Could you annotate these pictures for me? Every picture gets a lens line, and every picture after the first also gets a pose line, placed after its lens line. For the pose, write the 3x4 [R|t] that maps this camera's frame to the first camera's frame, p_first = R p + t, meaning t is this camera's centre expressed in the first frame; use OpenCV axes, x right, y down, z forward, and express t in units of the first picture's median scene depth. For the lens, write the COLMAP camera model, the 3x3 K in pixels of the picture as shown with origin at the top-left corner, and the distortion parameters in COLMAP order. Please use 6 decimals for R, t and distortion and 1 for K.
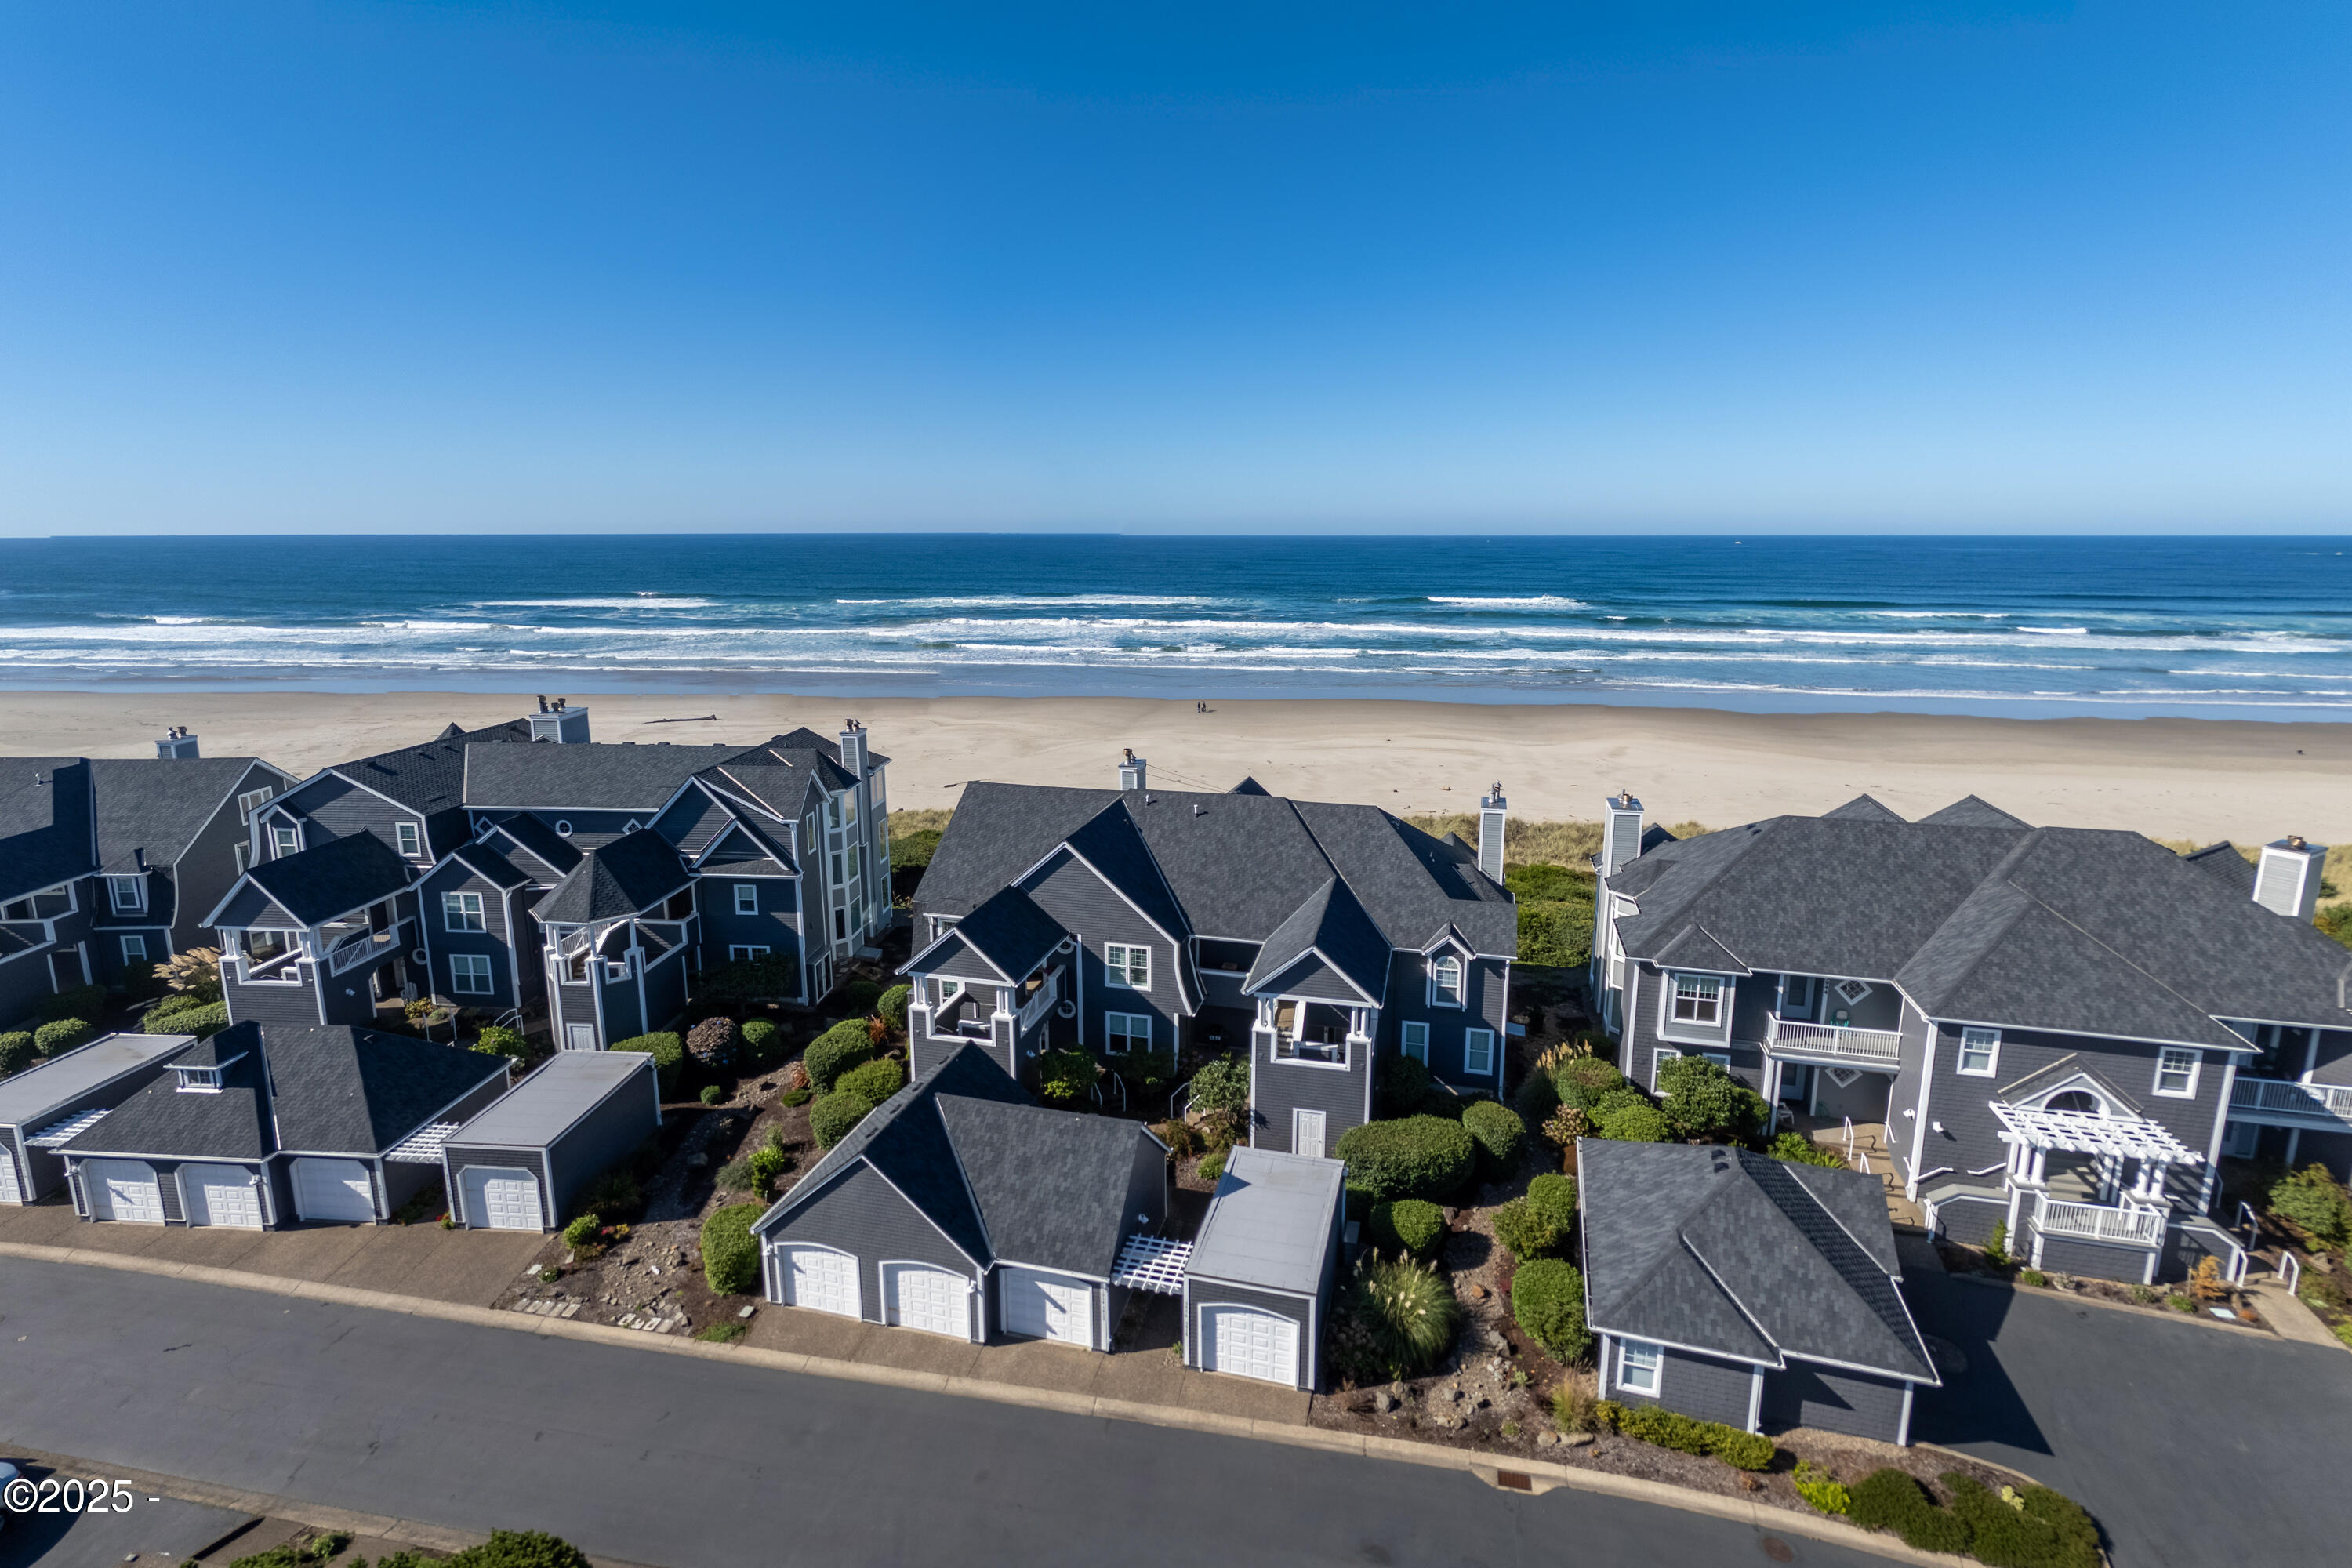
lens RADIAL K [[1121.3, 0, 1175.7], [0, 1121.3, 752.1], [0, 0, 1]] dist [0.003344, -0.000682]
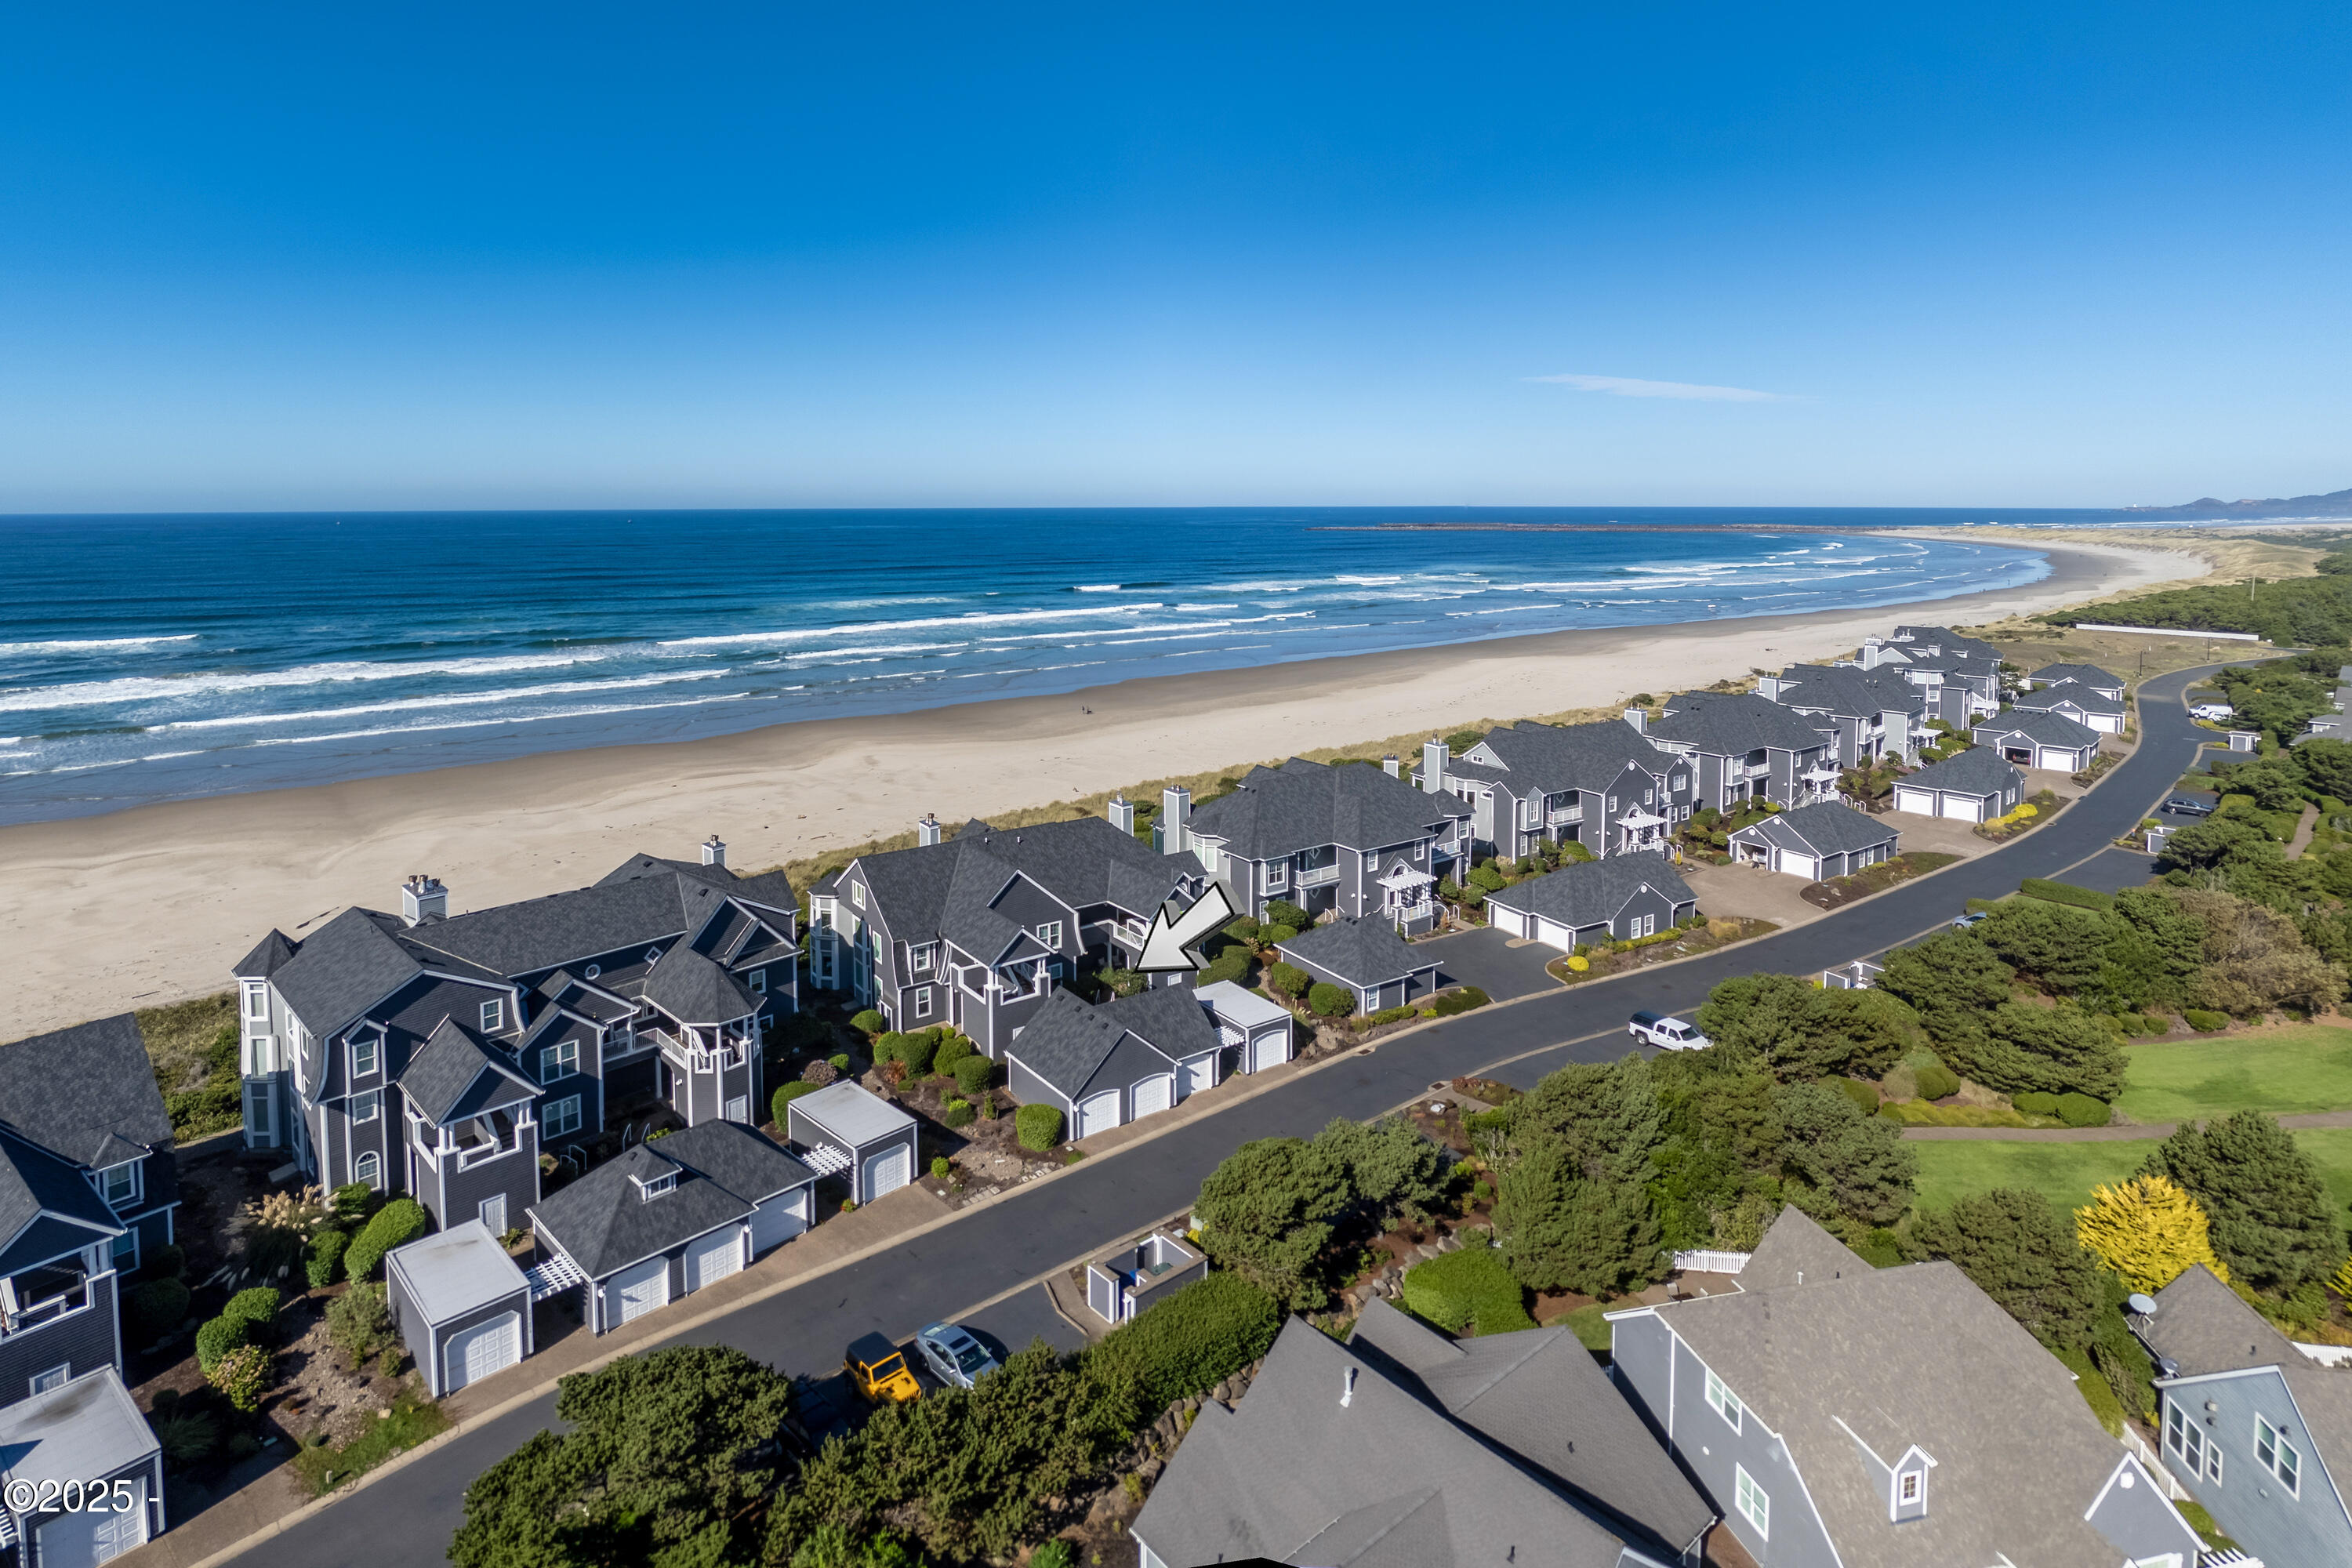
lens RADIAL K [[1229.1, 0, 1161.5], [0, 1229.1, 574.9], [0, 0, 1]] dist [-0.004842, -0.000068]
pose [[0.642941, -0.043046, 0.764705, -1.561567], [0.149174, 0.986337, -0.069899, -0.225941], [-0.751248, 0.159015, 0.640578, -0.468272]]
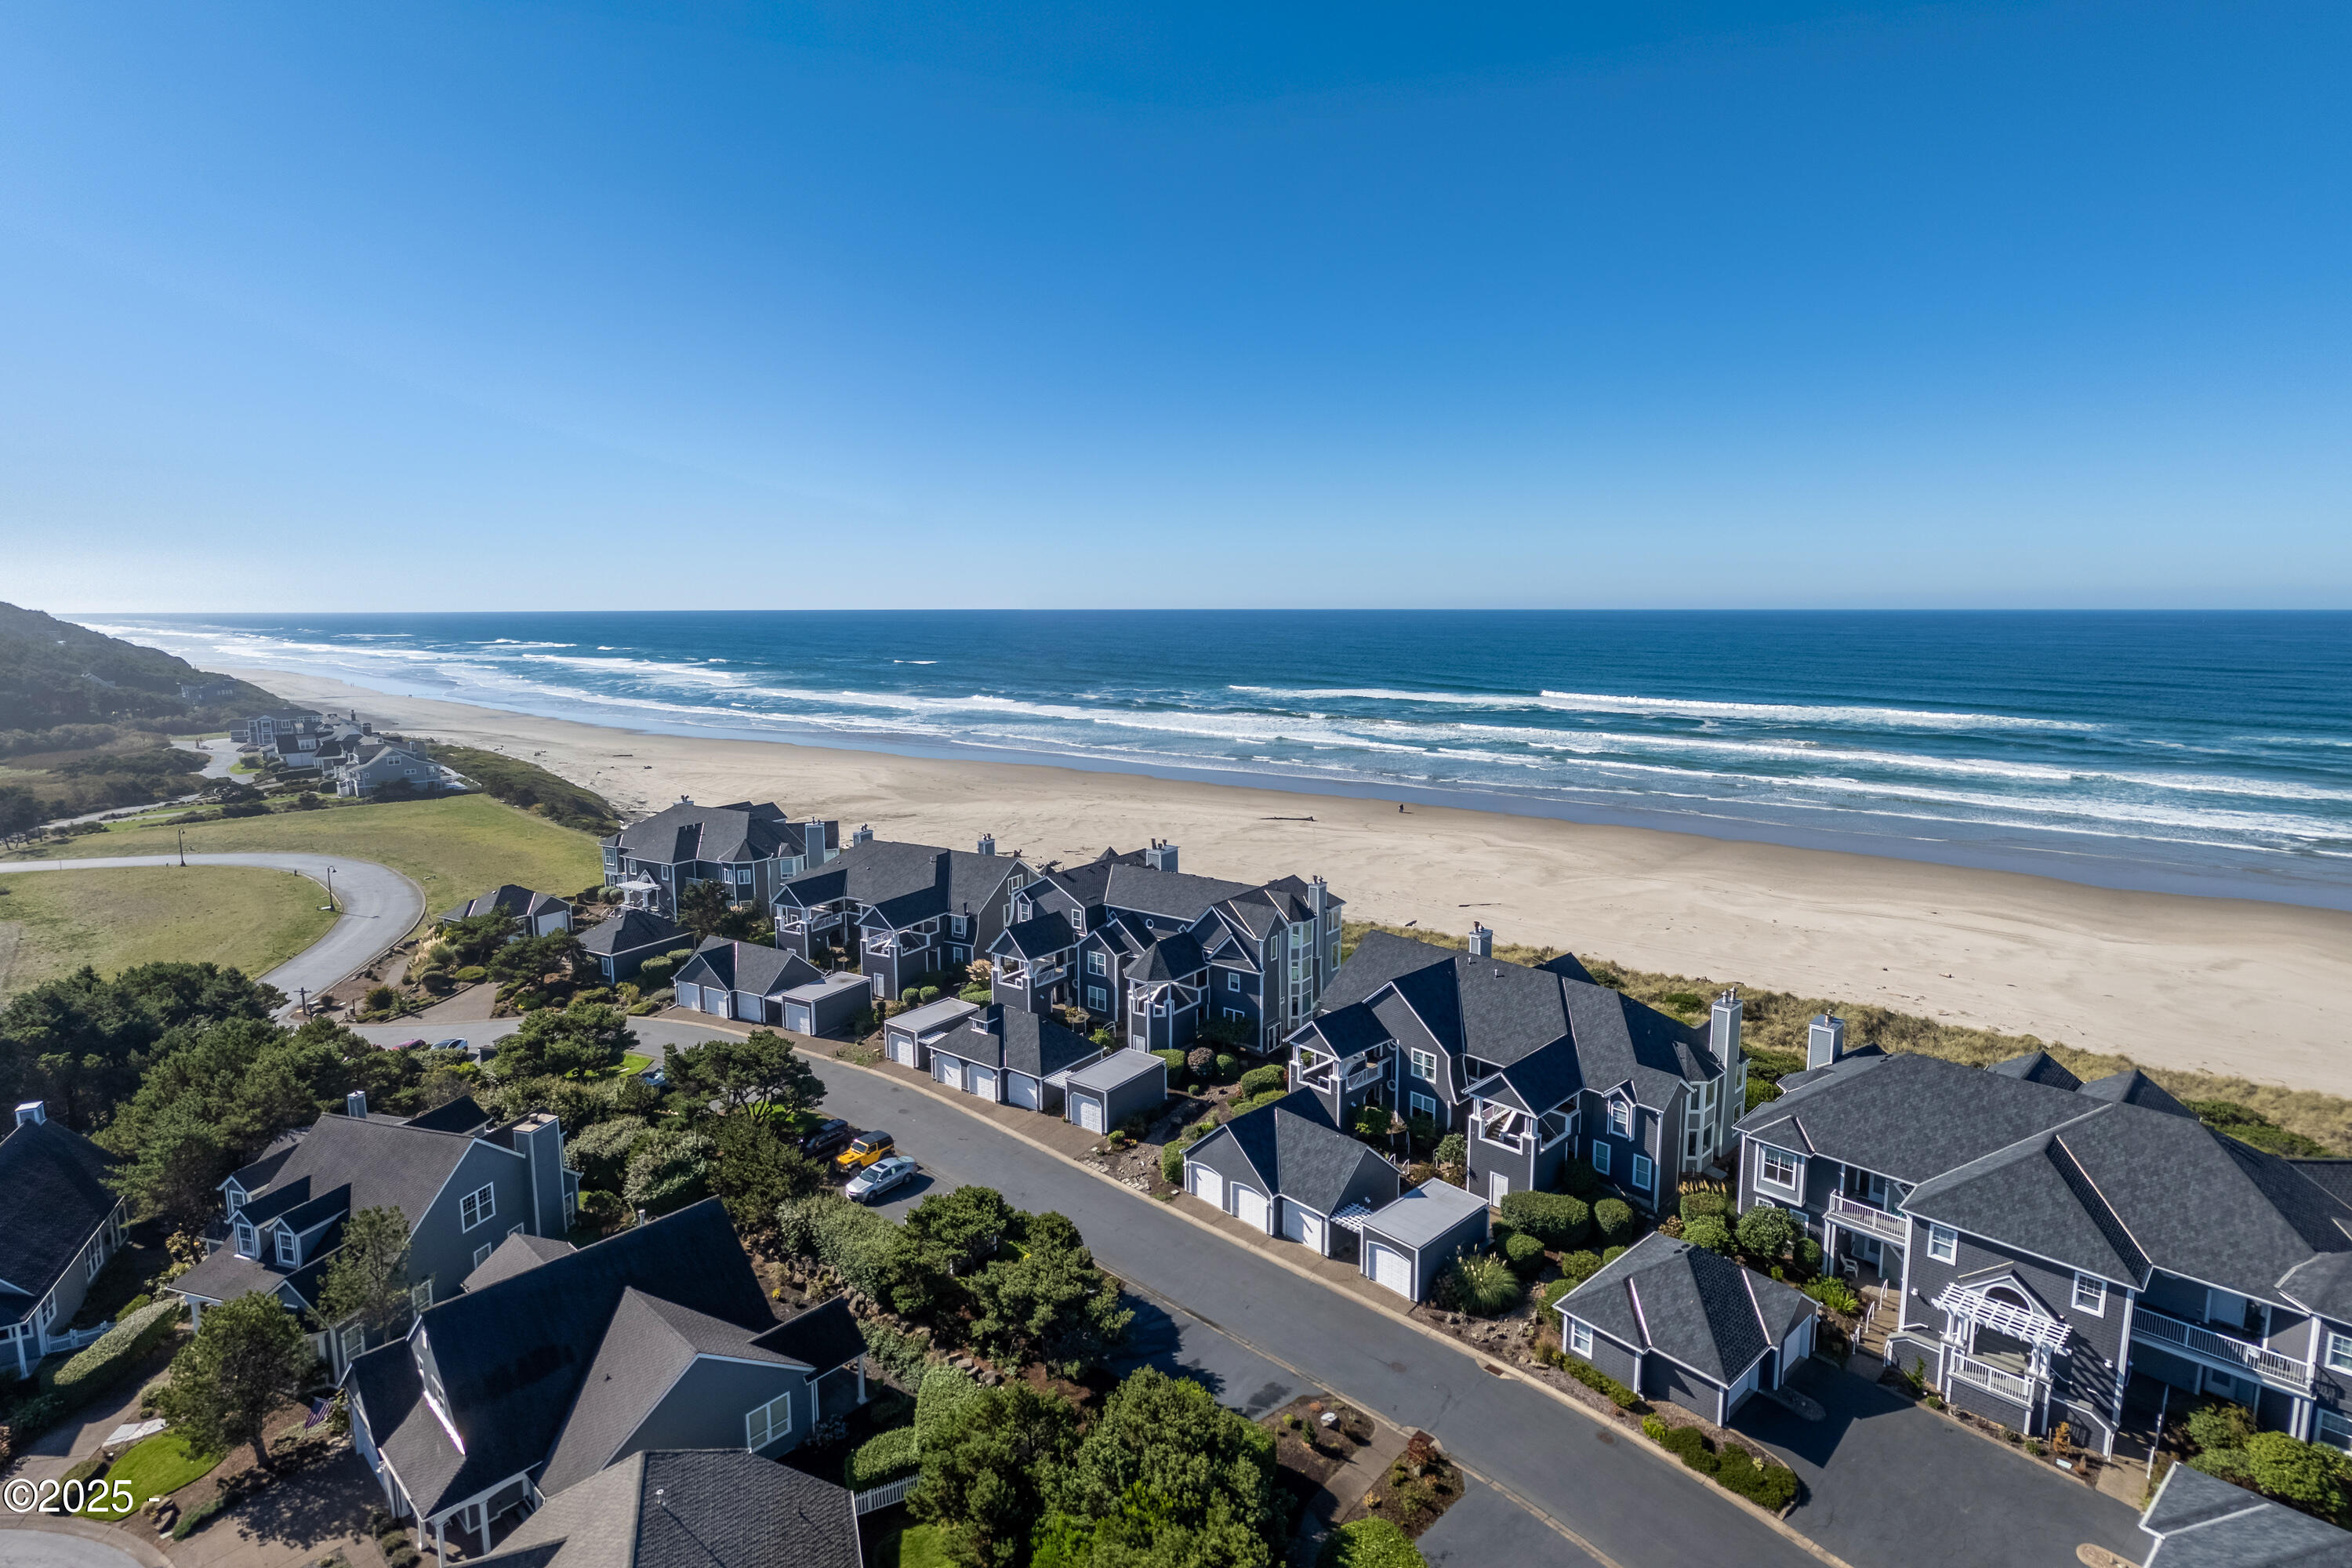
lens RADIAL K [[1153.7, 0, 1204.5], [0, 1153.7, 769.4], [0, 0, 1]] dist [0.007933, -0.003223]
pose [[0.858624, 0.073783, -0.507268, 0.585475], [-0.100237, 0.994650, -0.024994, -0.186843], [0.502710, 0.072307, 0.861426, -0.724349]]
